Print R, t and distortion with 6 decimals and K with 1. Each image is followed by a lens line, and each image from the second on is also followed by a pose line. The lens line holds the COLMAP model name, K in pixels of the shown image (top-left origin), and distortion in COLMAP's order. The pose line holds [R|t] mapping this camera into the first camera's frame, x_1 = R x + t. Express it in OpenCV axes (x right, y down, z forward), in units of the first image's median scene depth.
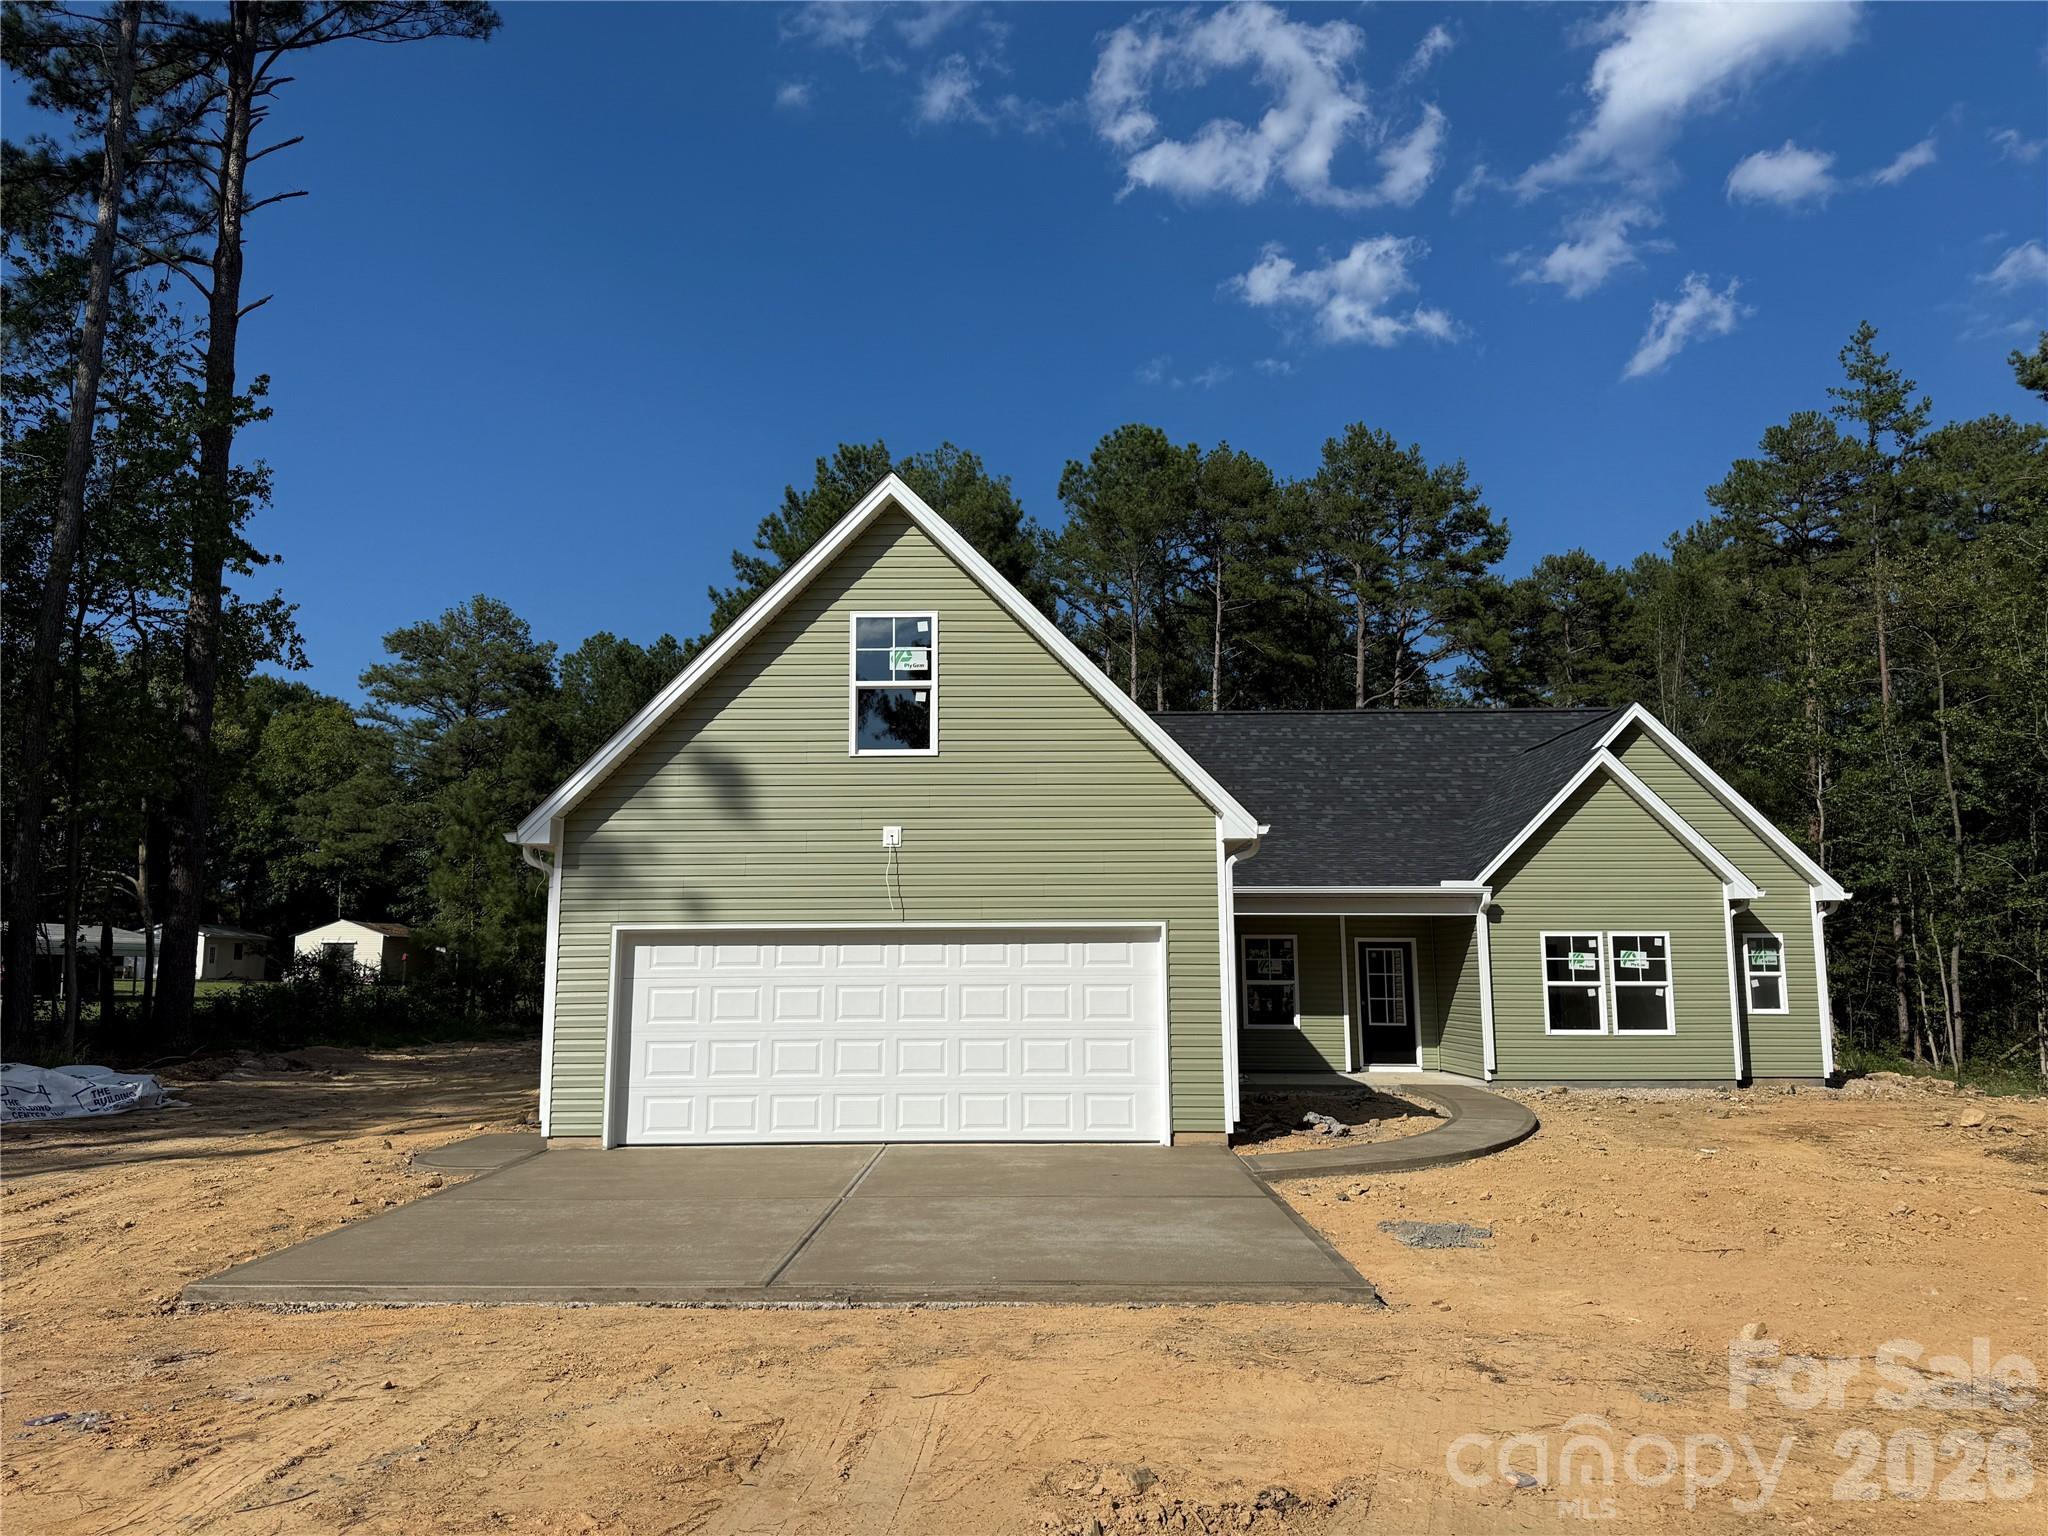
lens RADIAL K [[1374.5, 0, 1018.5], [0, 1374.5, 788.5], [0, 0, 1]] dist [0.149090, -0.290120]
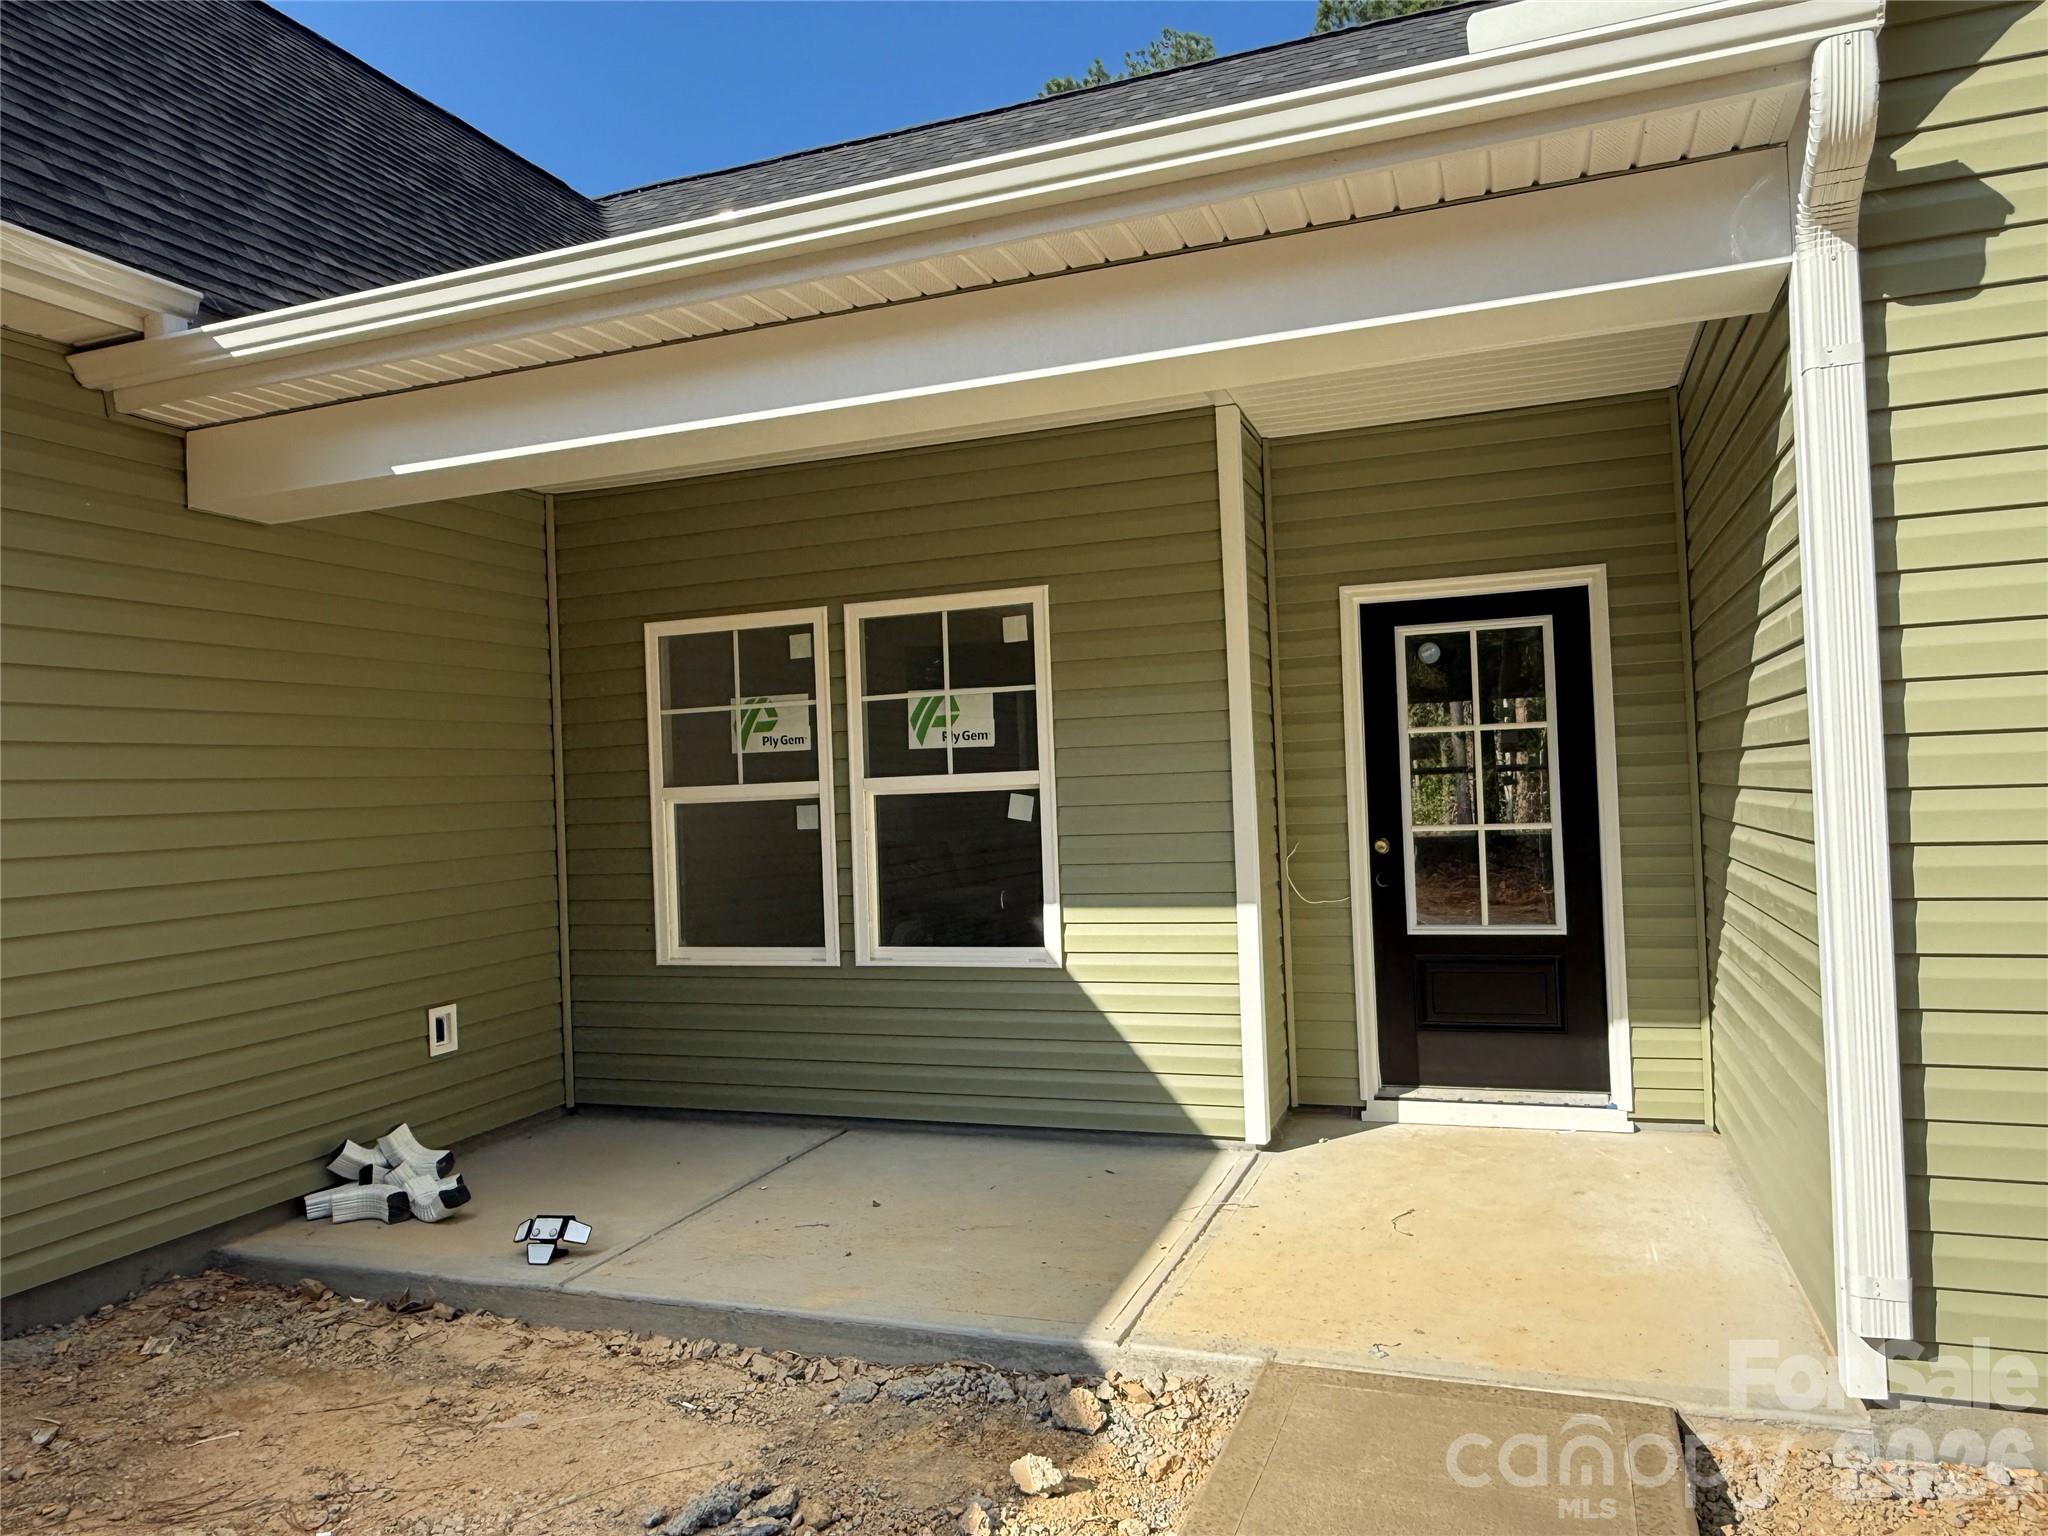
lens RADIAL K [[1368.3, 0, 1024.0], [0, 1368.3, 768.0], [0, 0, 1]] dist [-0.000519, 0.000526]
pose [[0.941284, -0.038809, -0.335377, 0.299396], [0.080306, 0.990597, 0.110761, 0.119711], [0.327925, -0.131190, 0.935550, 0.833346]]
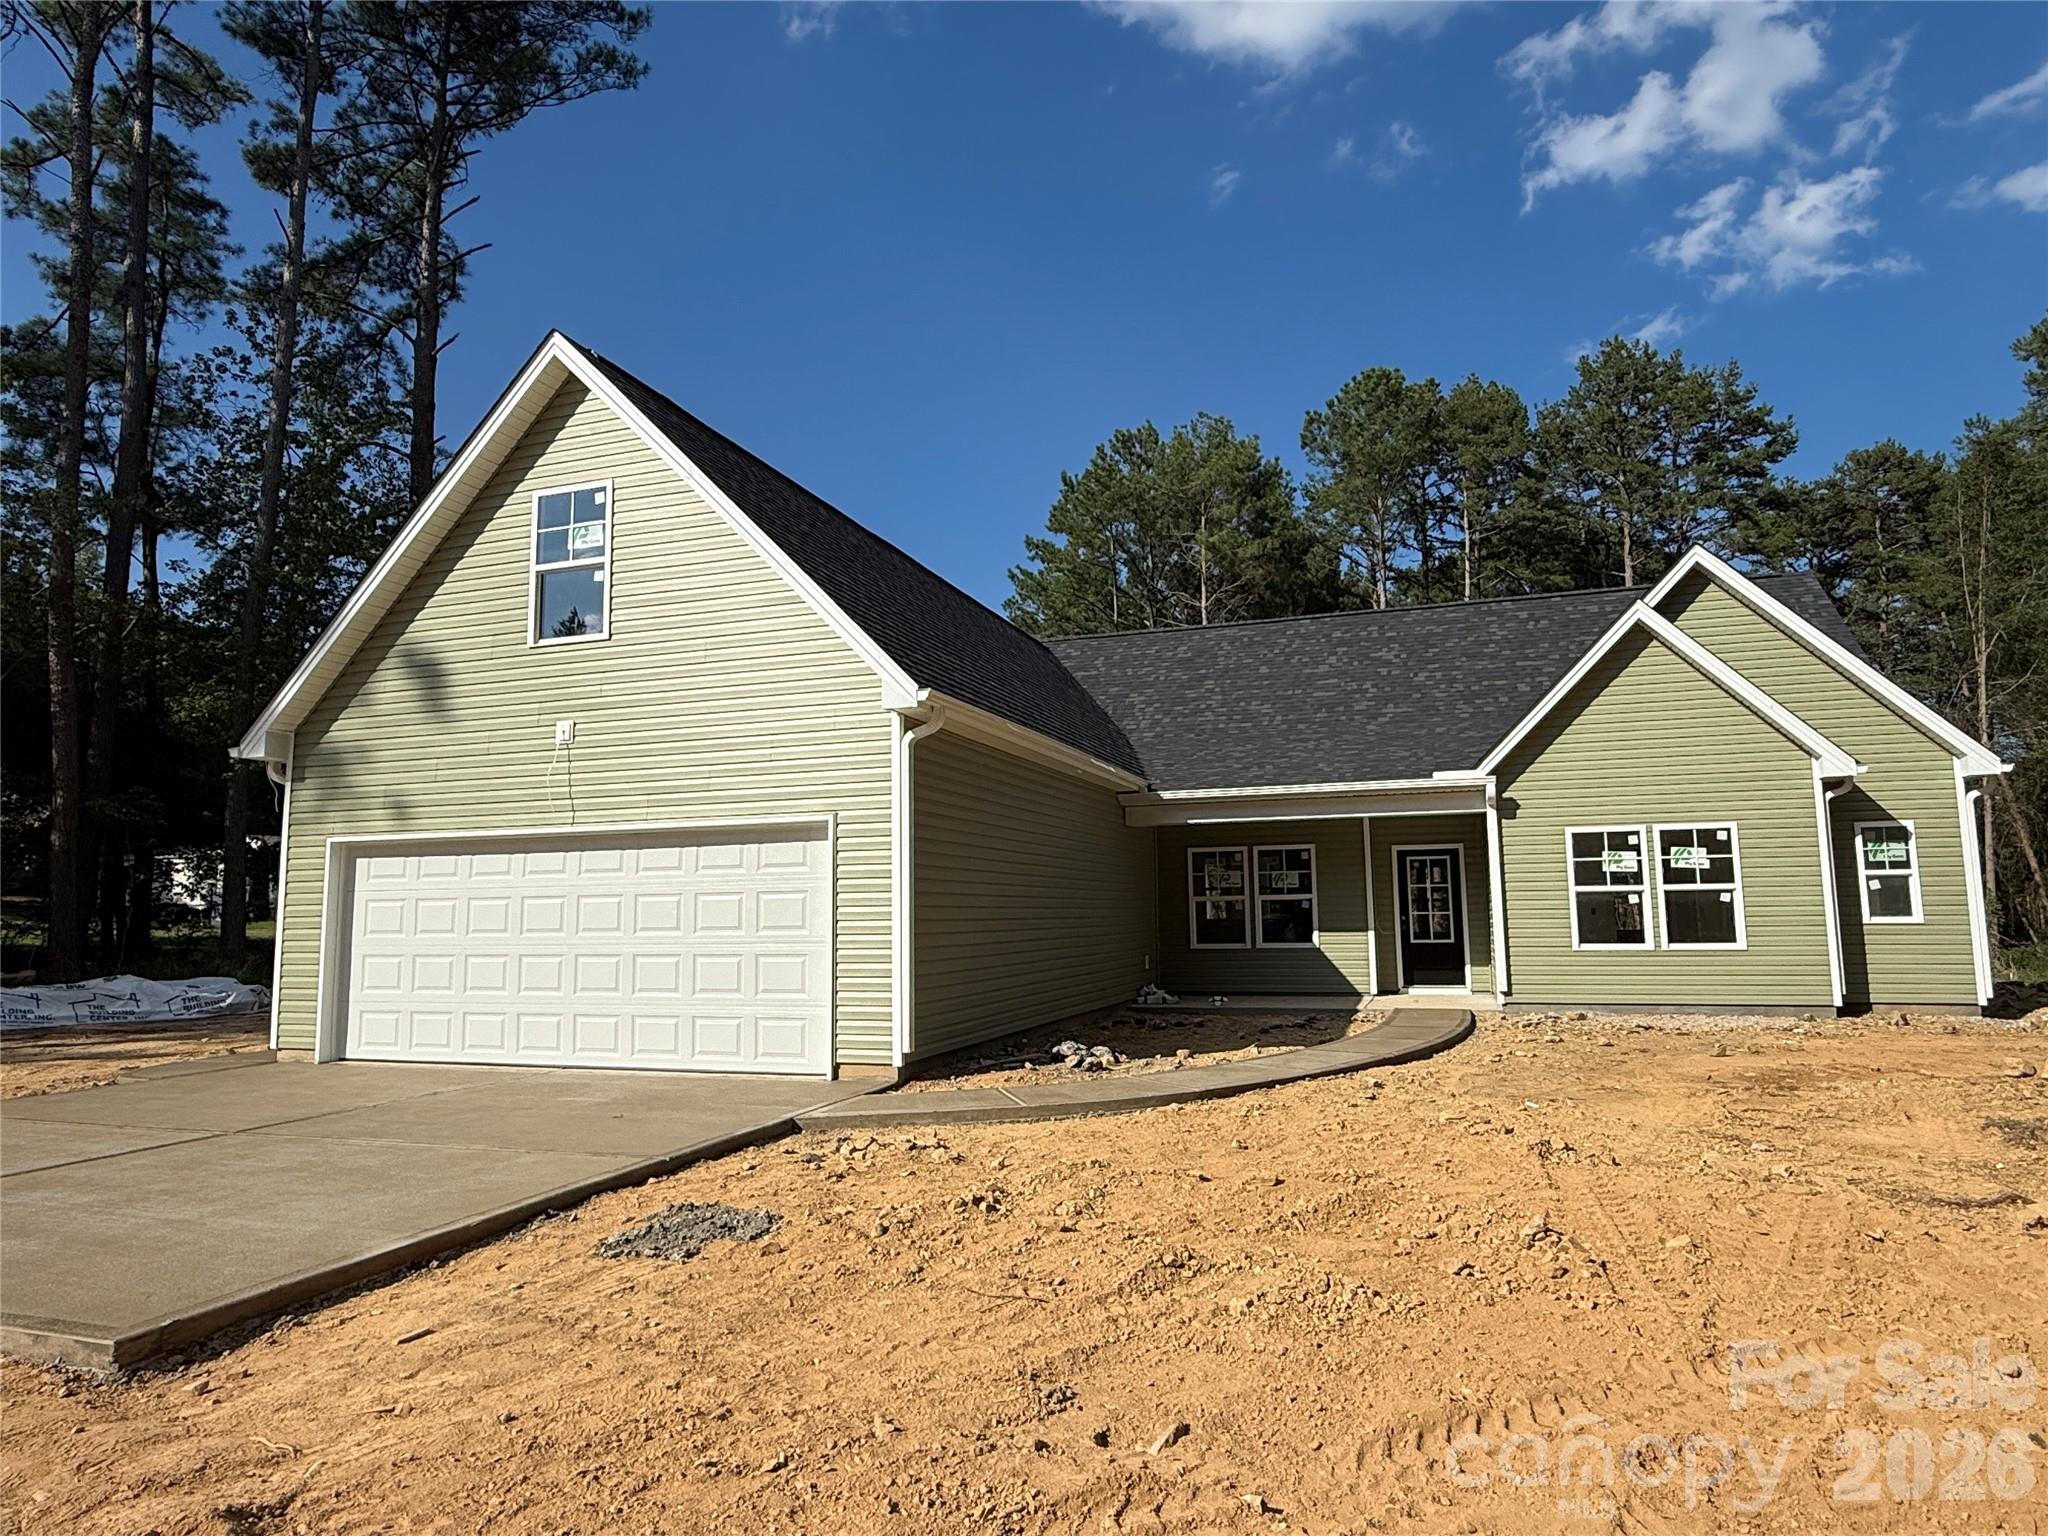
lens RADIAL K [[1182.7, 0, 1050.0], [0, 1182.7, 775.3], [0, 0, 1]] dist [-0.001645, 0.002138]
pose [[0.953758, -0.046195, -0.297004, 0.289483], [0.052116, 0.998568, 0.012046, 0.046378], [0.296022, -0.026967, 0.954800, 0.232697]]
